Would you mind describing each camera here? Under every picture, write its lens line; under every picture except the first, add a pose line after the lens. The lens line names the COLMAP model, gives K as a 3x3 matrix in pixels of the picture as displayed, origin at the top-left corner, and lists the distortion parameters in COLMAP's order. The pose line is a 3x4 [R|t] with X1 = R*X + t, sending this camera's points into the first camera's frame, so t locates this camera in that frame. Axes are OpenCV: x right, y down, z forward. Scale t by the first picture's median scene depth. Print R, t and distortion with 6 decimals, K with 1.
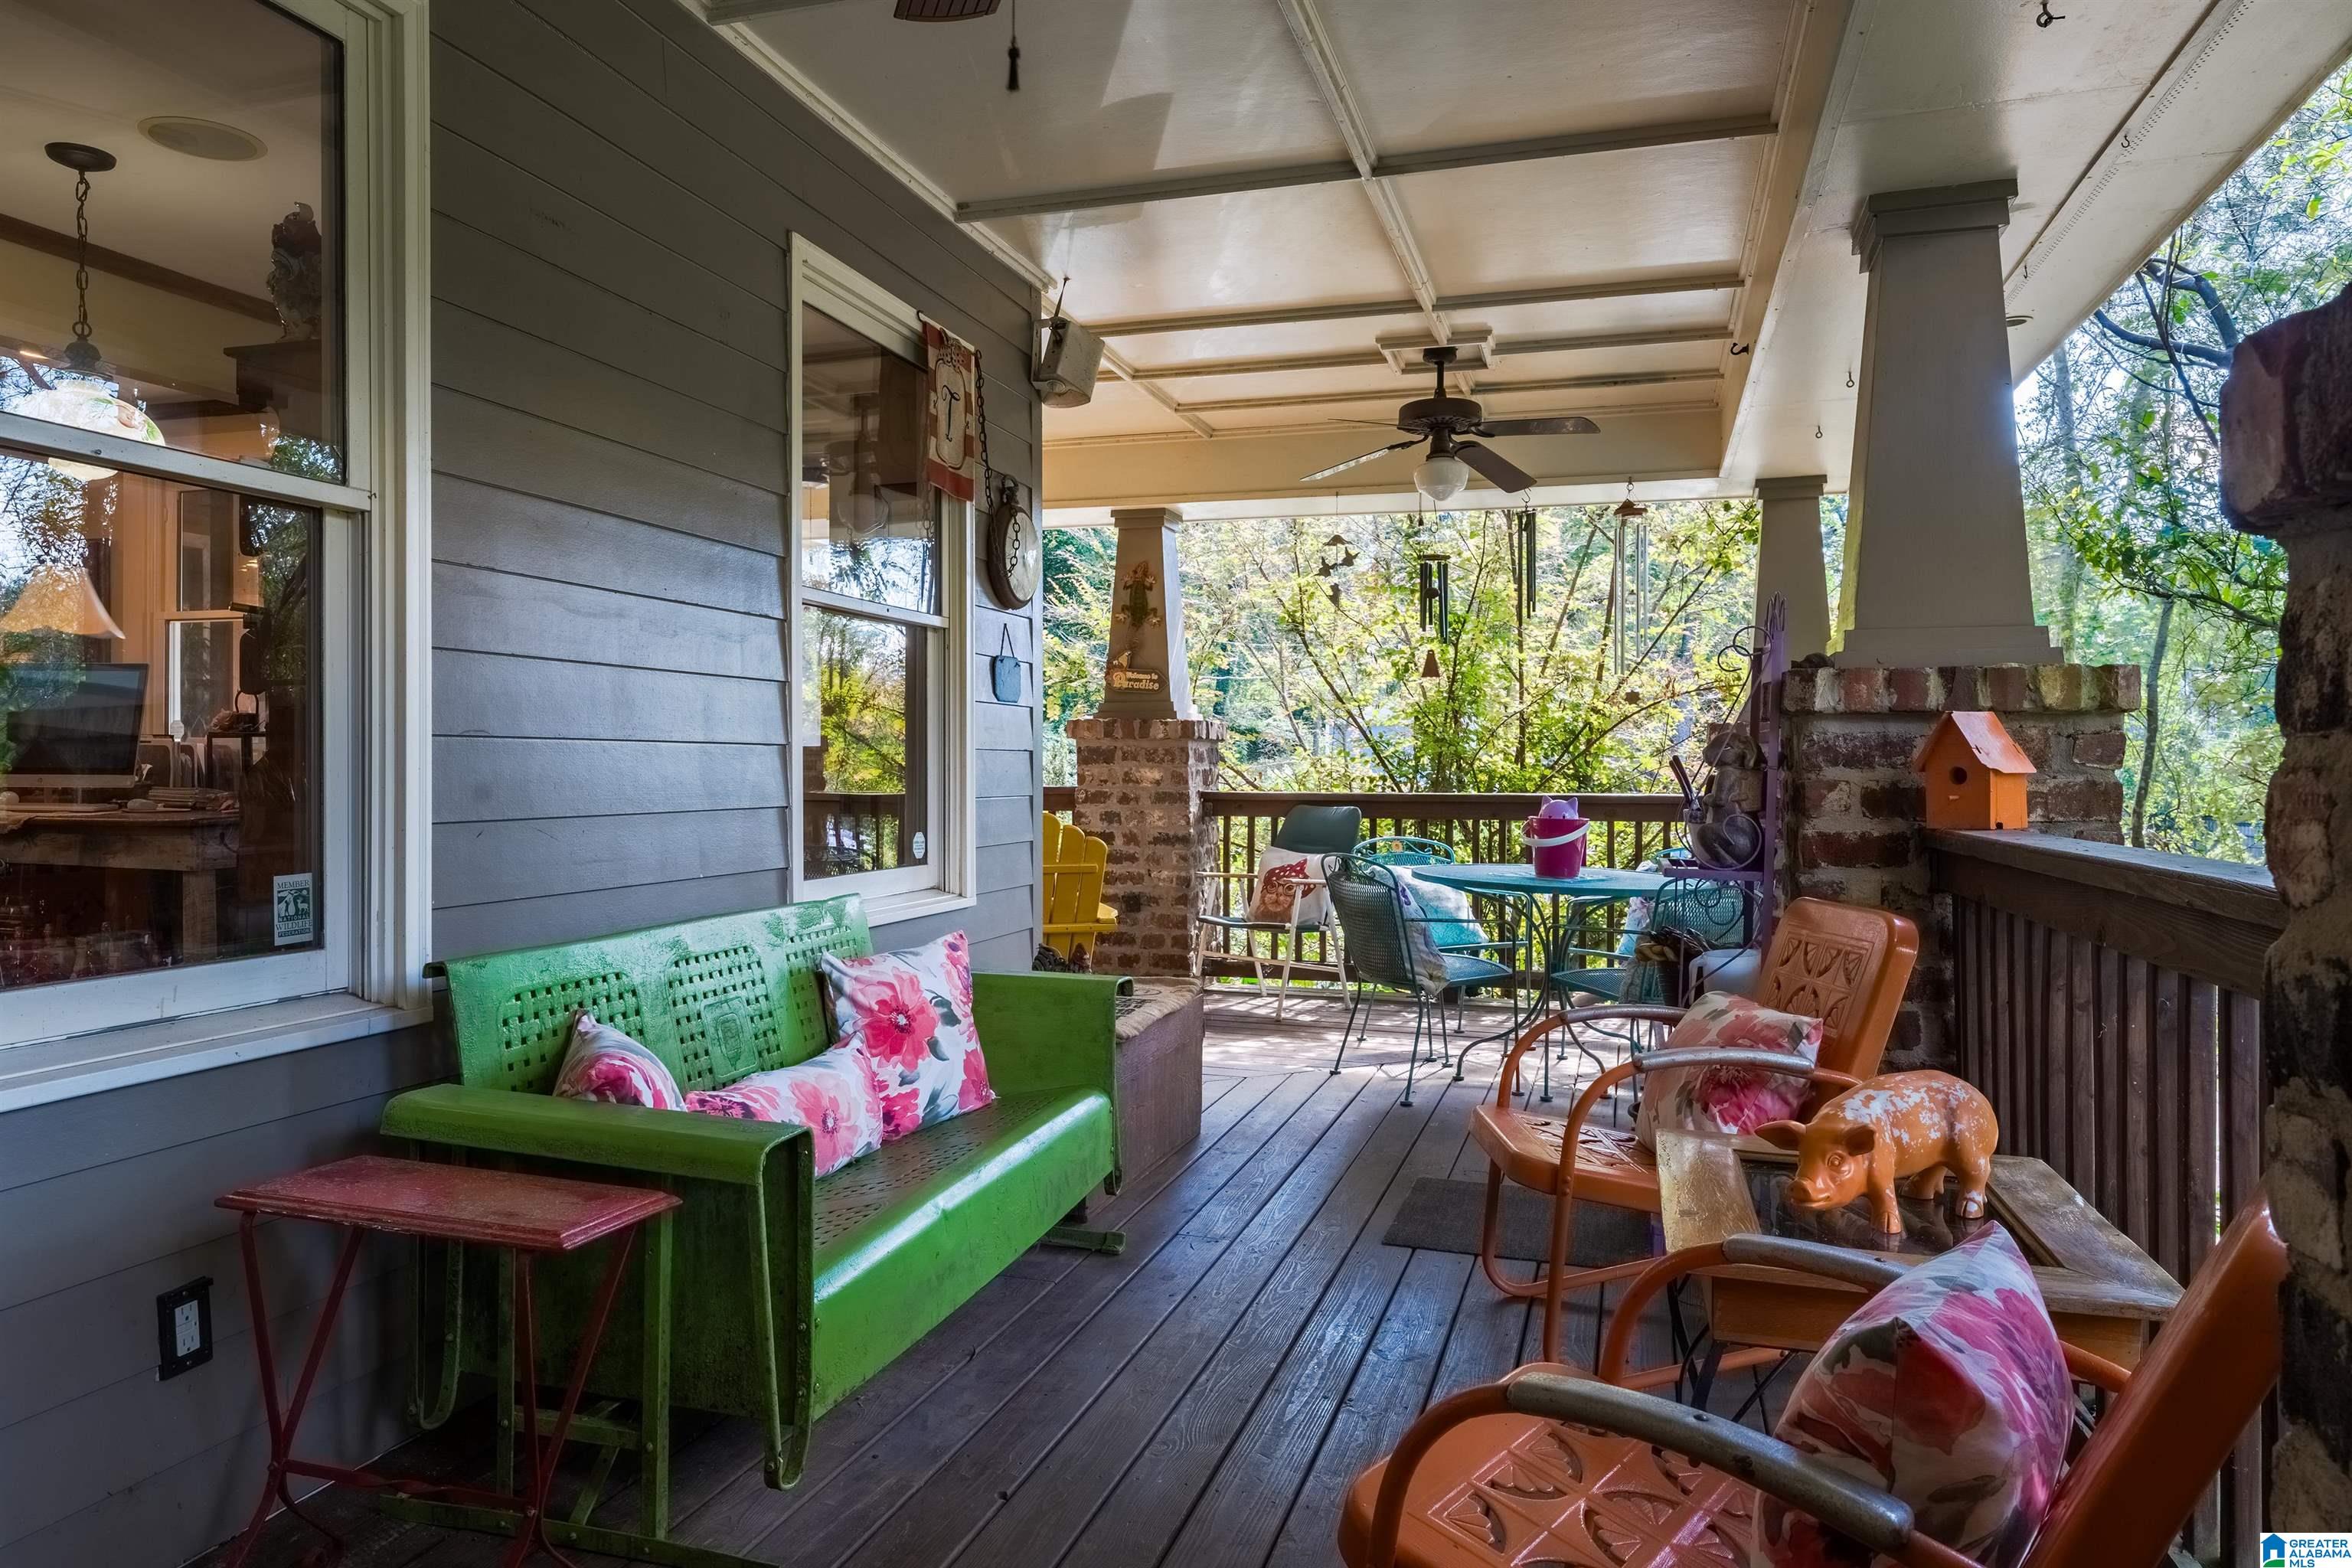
lens RADIAL K [[1524.8, 0, 1170.7], [0, 1524.8, 774.8], [0, 0, 1]] dist [0.002713, 0.000032]
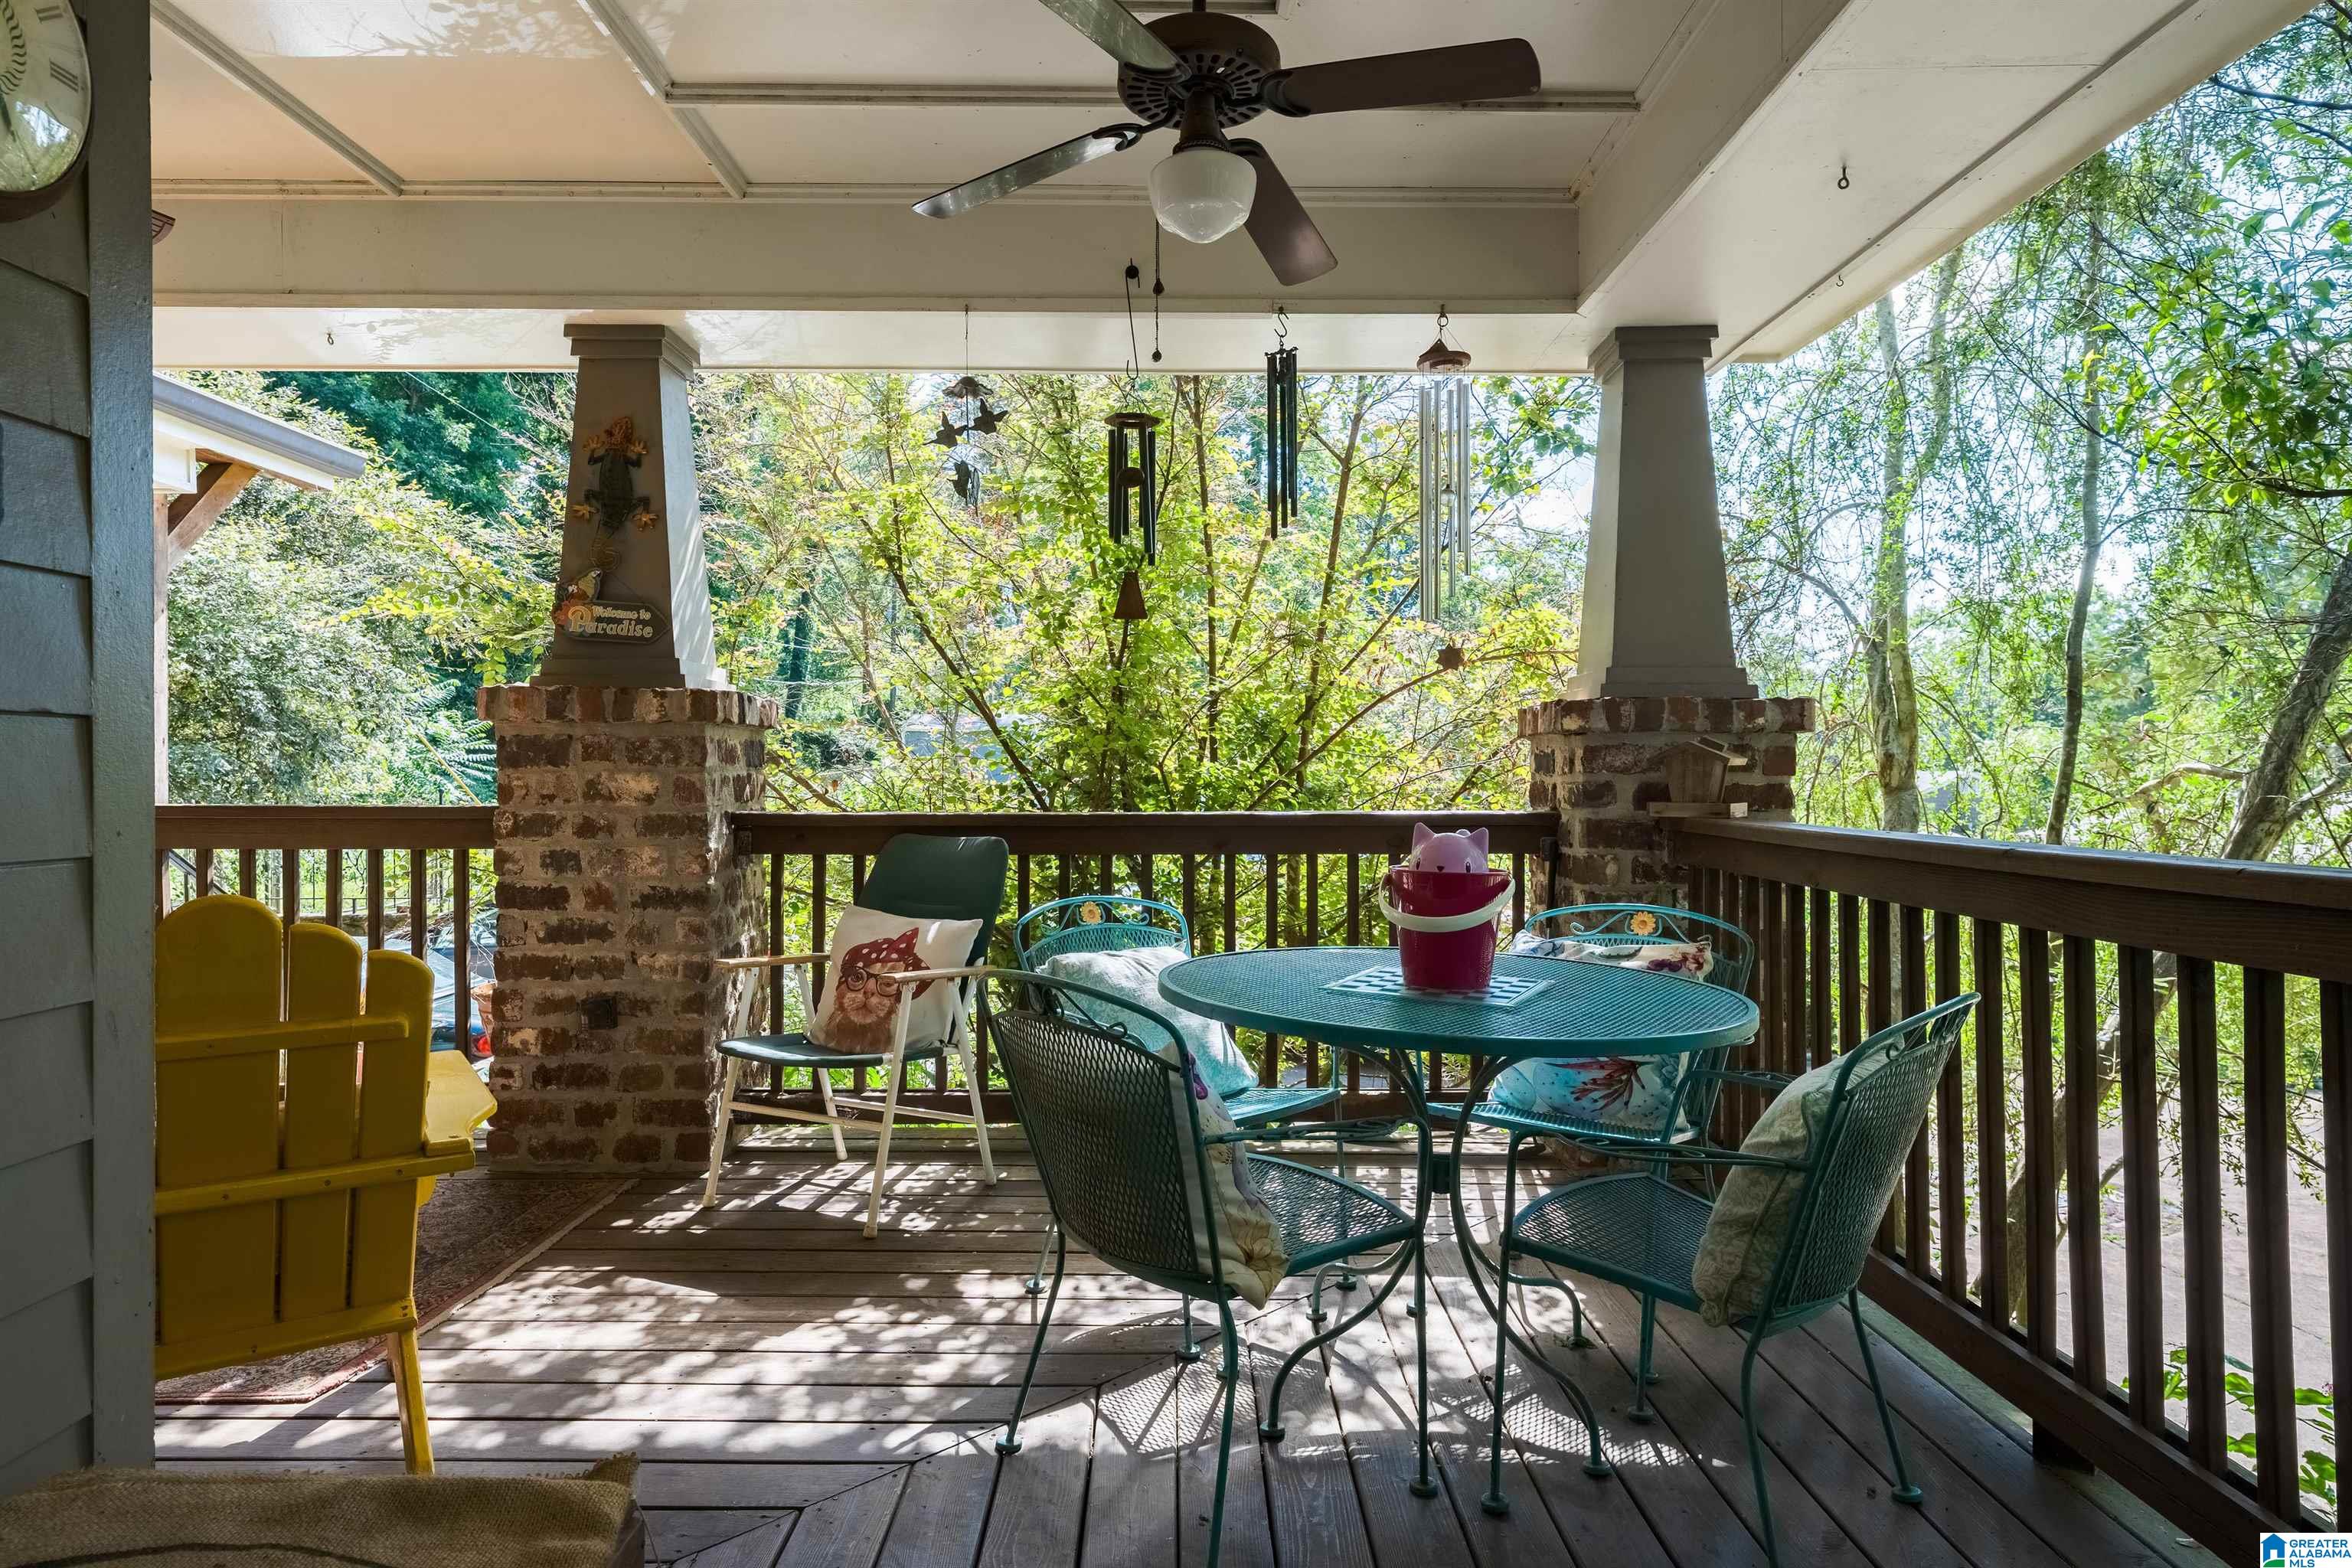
lens RADIAL K [[1416.9, 0, 1166.8], [0, 1416.9, 774.2], [0, 0, 1]] dist [0.042305, 0.000429]
pose [[0.957861, -0.001451, 0.287229, 0.023534], [0.003111, 0.999981, -0.005321, -0.000727], [-0.287216, 0.005991, 0.957847, 0.429887]]
